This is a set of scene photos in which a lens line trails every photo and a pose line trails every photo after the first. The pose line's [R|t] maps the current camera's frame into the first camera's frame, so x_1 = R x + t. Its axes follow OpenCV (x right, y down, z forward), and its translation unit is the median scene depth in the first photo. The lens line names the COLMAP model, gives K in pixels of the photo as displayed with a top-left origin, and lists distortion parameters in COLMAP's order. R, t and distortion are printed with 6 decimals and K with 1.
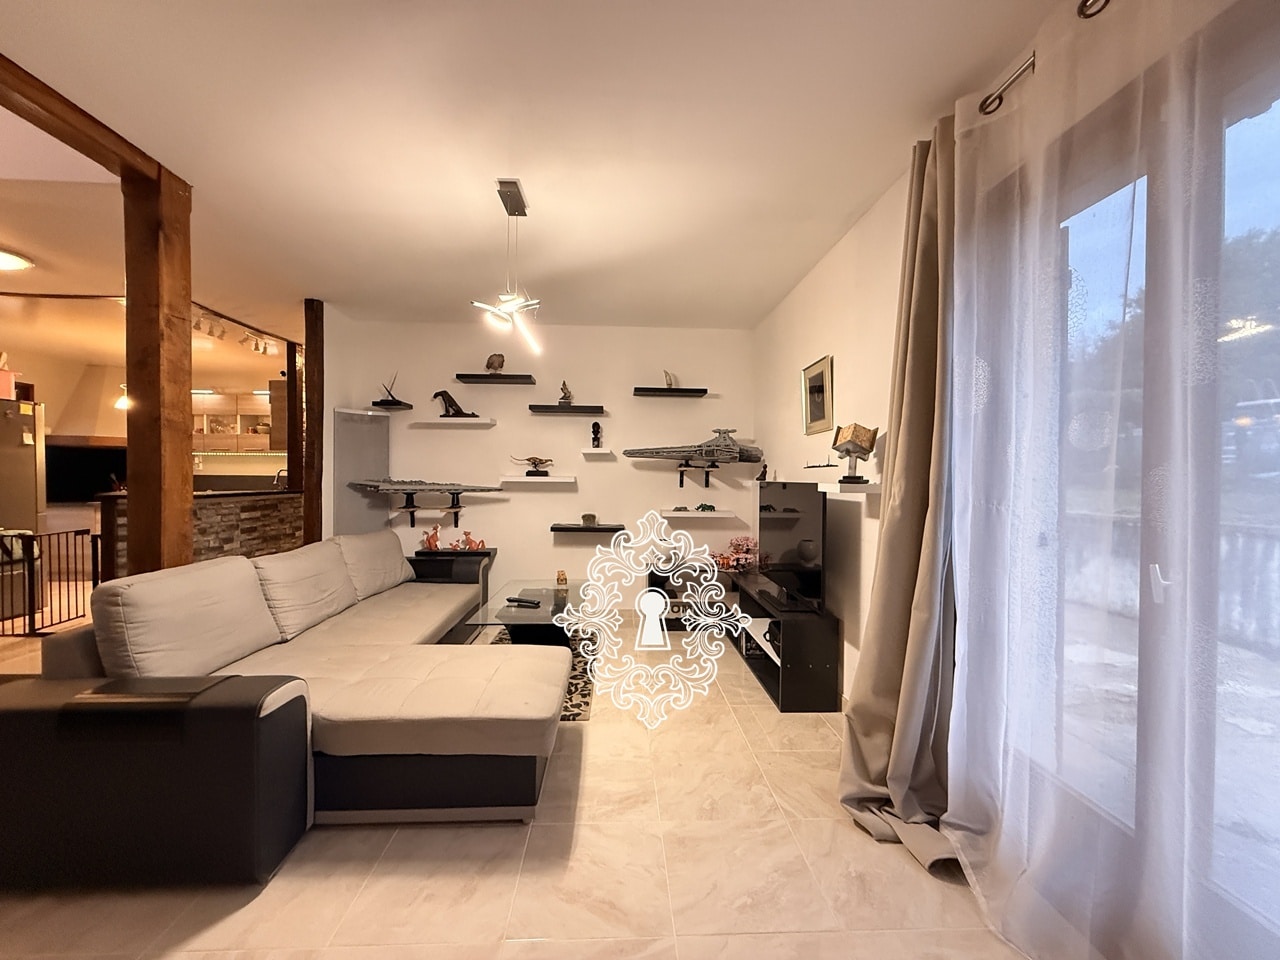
lens RADIAL K [[511.3, 0, 641.7], [0, 511.3, 483.4], [0, 0, 1]] dist [-0.003133, 0.000104]
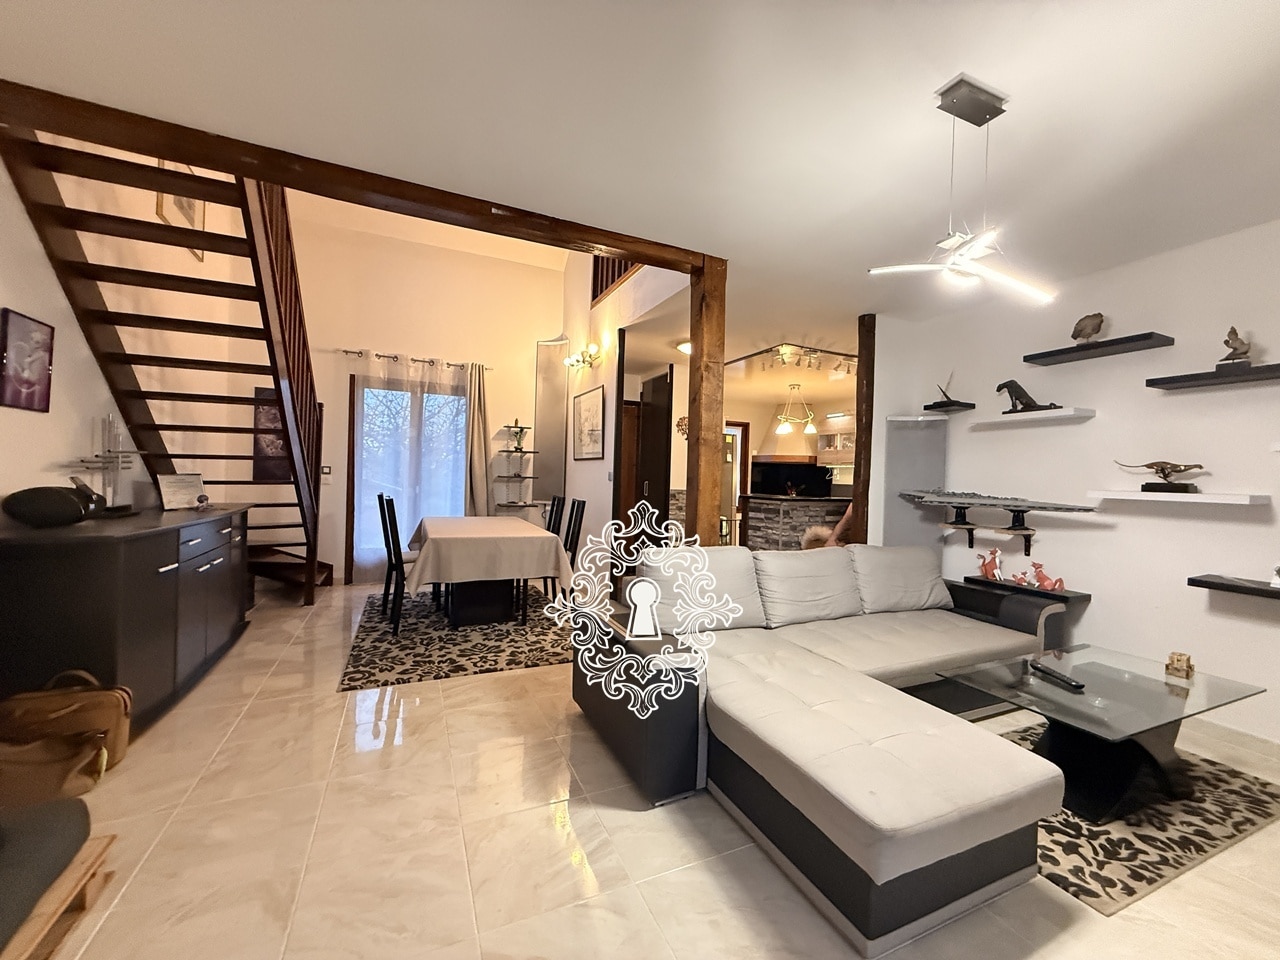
lens RADIAL K [[511.3, 0, 630.5], [0, 511.3, 481.4], [0, 0, 1]] dist [-0.003133, 0.000104]
pose [[0.353596, 0.010584, -0.935338, 0.145425], [-0.038930, 0.999236, -0.003410, 0.000478], [0.934588, 0.037618, 0.353738, 0.176000]]
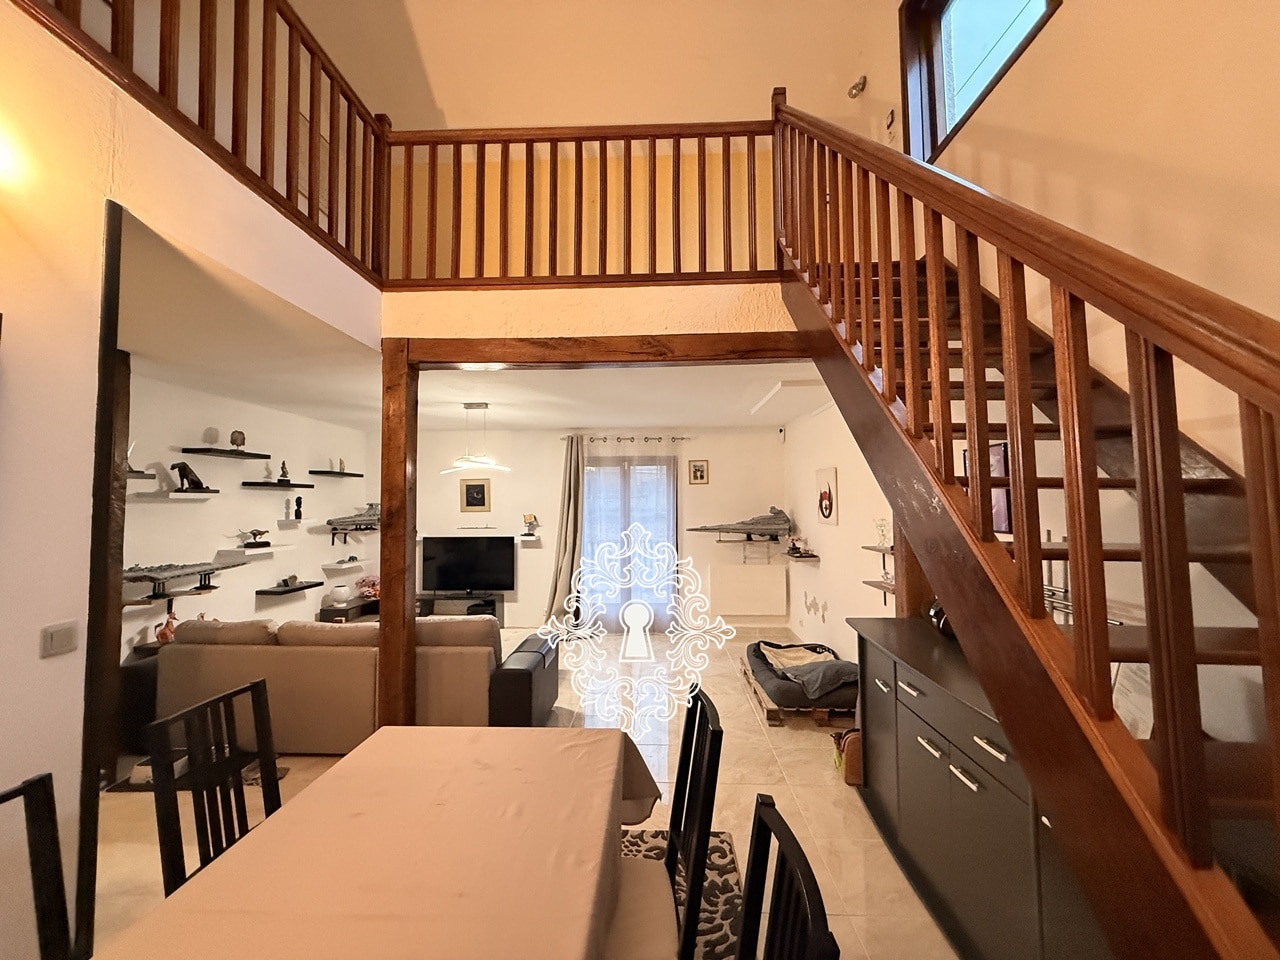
lens RADIAL K [[511.3, 0, 640.3], [0, 511.3, 476.3], [0, 0, 1]] dist [-0.003133, 0.000104]
pose [[0.085909, 0.044426, 0.995312, -1.224279], [0.017231, 0.998790, -0.046069, -0.100749], [-0.996154, 0.021108, 0.085040, 0.108999]]
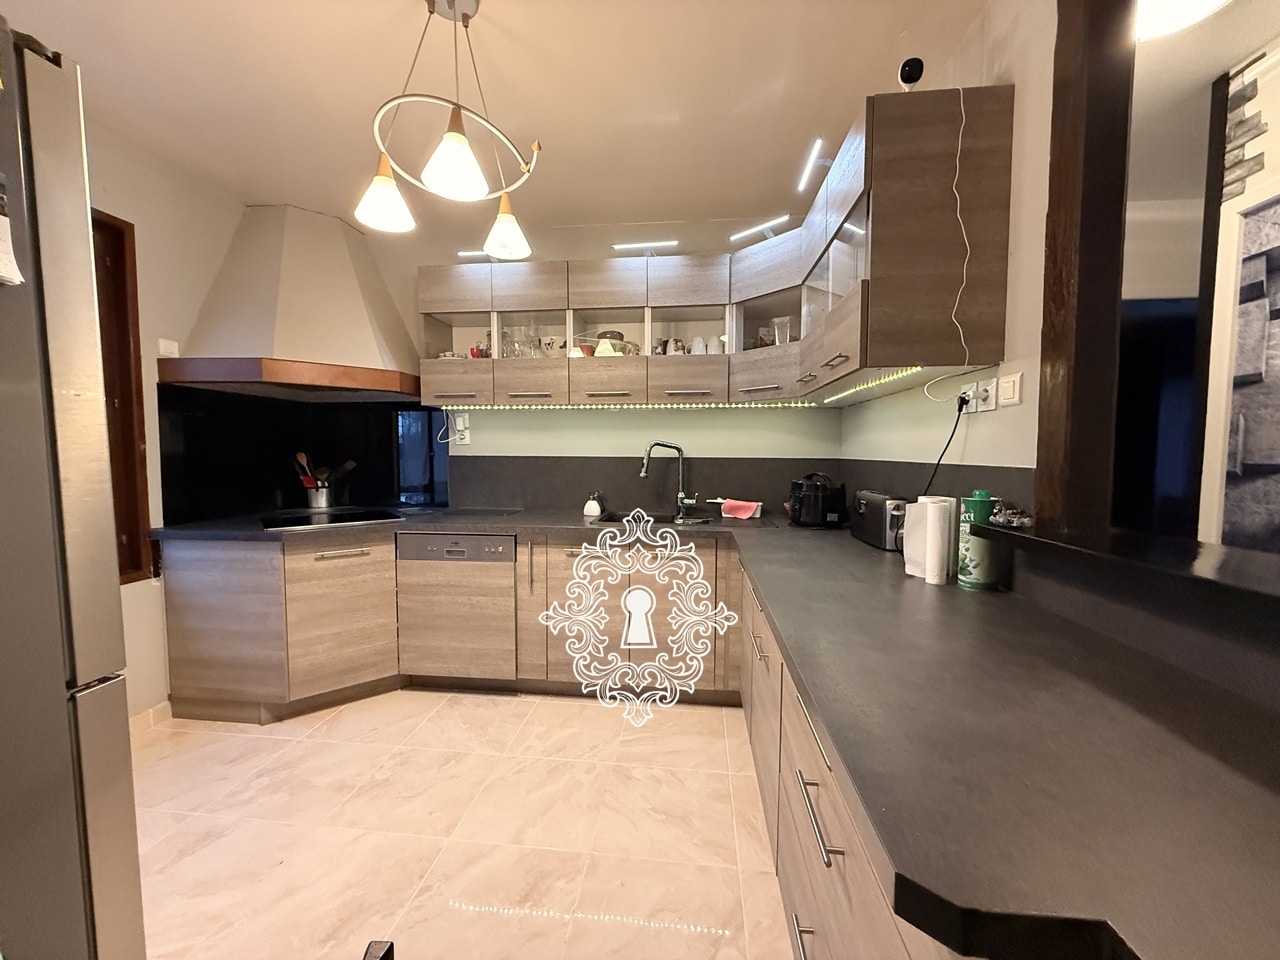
lens RADIAL K [[511.3, 0, 635.5], [0, 511.3, 473.9], [0, 0, 1]] dist [-0.003133, 0.000104]
pose [[0.986558, 0.003711, -0.163371, -0.997195], [0.002966, 0.999171, 0.040604, -0.028464], [0.163386, -0.040543, 0.985729, 0.890521]]
